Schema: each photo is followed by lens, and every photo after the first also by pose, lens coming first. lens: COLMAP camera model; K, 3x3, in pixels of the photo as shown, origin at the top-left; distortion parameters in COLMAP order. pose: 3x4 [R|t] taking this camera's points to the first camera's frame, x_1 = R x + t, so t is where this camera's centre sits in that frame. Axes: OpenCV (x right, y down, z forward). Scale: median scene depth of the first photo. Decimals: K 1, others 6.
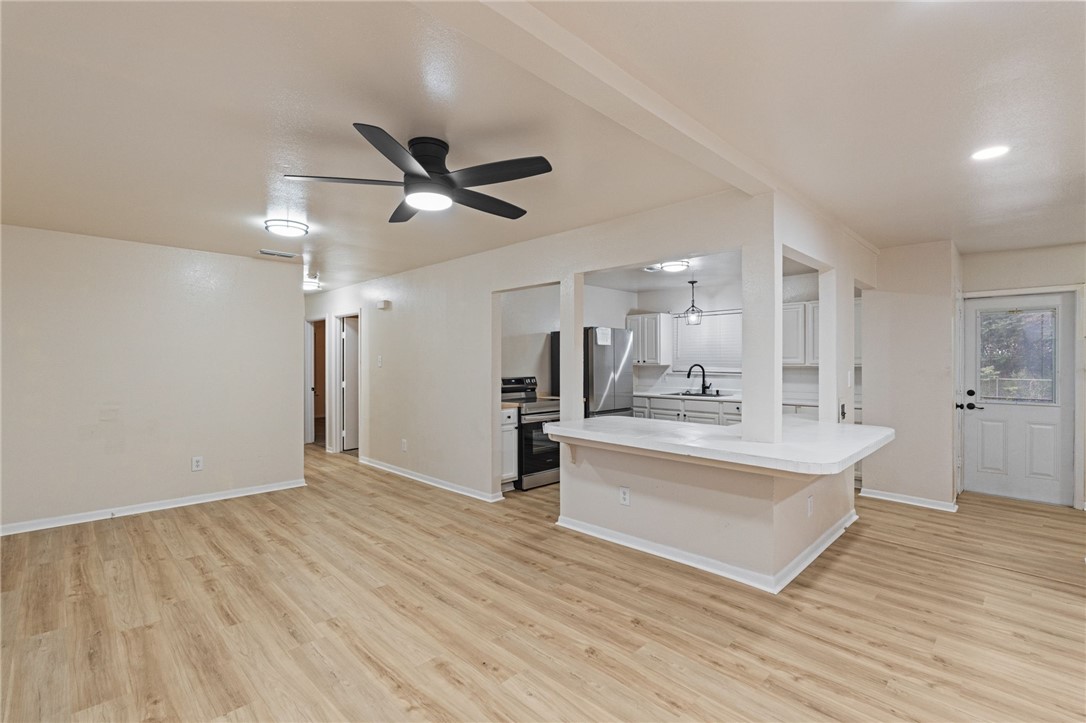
lens RADIAL K [[492.2, 0, 548.0], [0, 492.2, 367.8], [0, 0, 1]] dist [-0.002414, -0.000149]
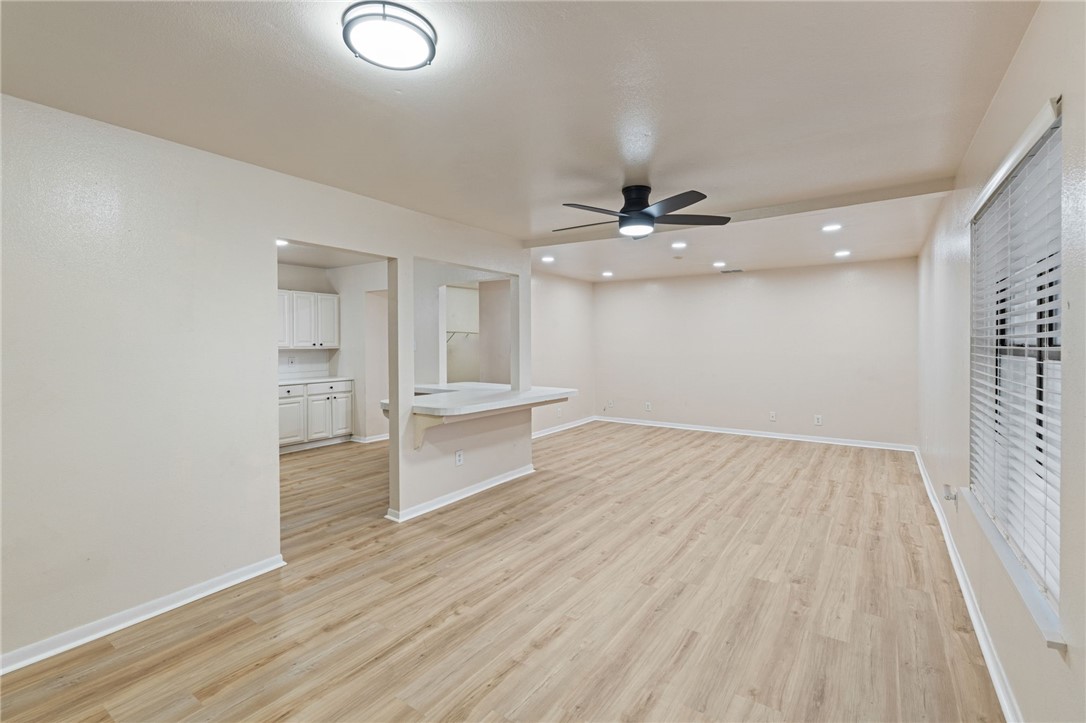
lens RADIAL K [[483.0, 0, 545.4], [0, 483.0, 347.7], [0, 0, 1]] dist [-0.001915, 0.000070]
pose [[-0.177114, -0.009908, 0.984141, -0.965147], [0.013816, 0.999826, 0.012553, -0.017915], [-0.984093, 0.015820, -0.176946, 0.933624]]
